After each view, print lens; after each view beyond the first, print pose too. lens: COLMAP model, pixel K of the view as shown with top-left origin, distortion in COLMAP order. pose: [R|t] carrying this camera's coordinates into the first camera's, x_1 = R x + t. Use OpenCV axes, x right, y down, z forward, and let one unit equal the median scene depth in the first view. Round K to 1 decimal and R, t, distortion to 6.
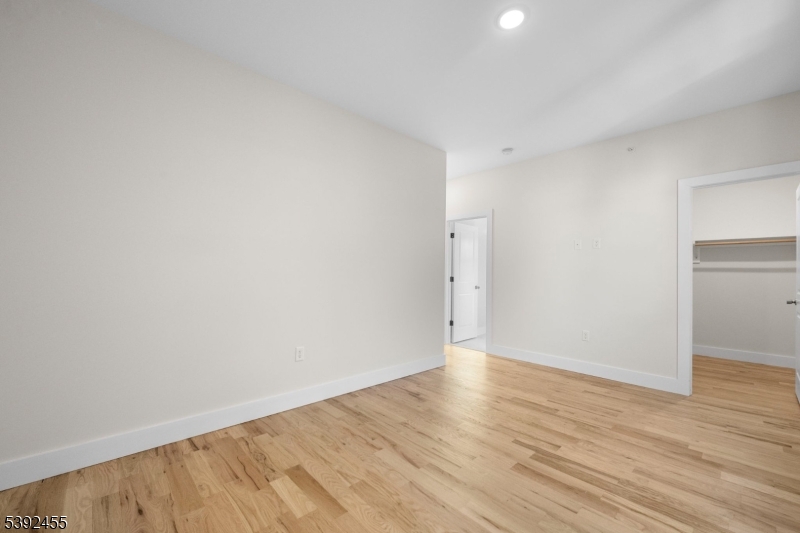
lens RADIAL K [[319.8, 0, 401.0], [0, 319.8, 270.8], [0, 0, 1]] dist [0.001043, -0.001474]
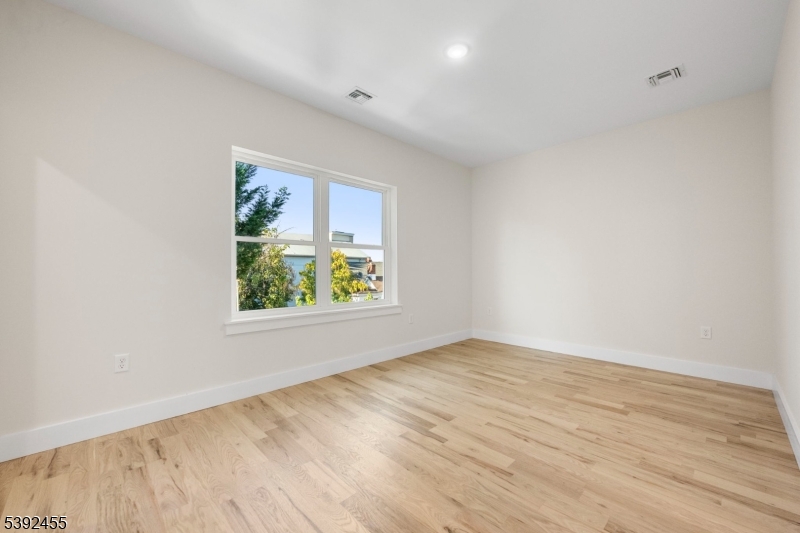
lens RADIAL K [[319.8, 0, 396.3], [0, 319.8, 264.1], [0, 0, 1]] dist [0.001043, -0.001474]
pose [[-0.999844, -0.010694, -0.014039, 0.511952], [-0.010245, 0.999445, -0.031692, 0.058663], [0.014370, -0.031544, -0.999399, 1.924439]]
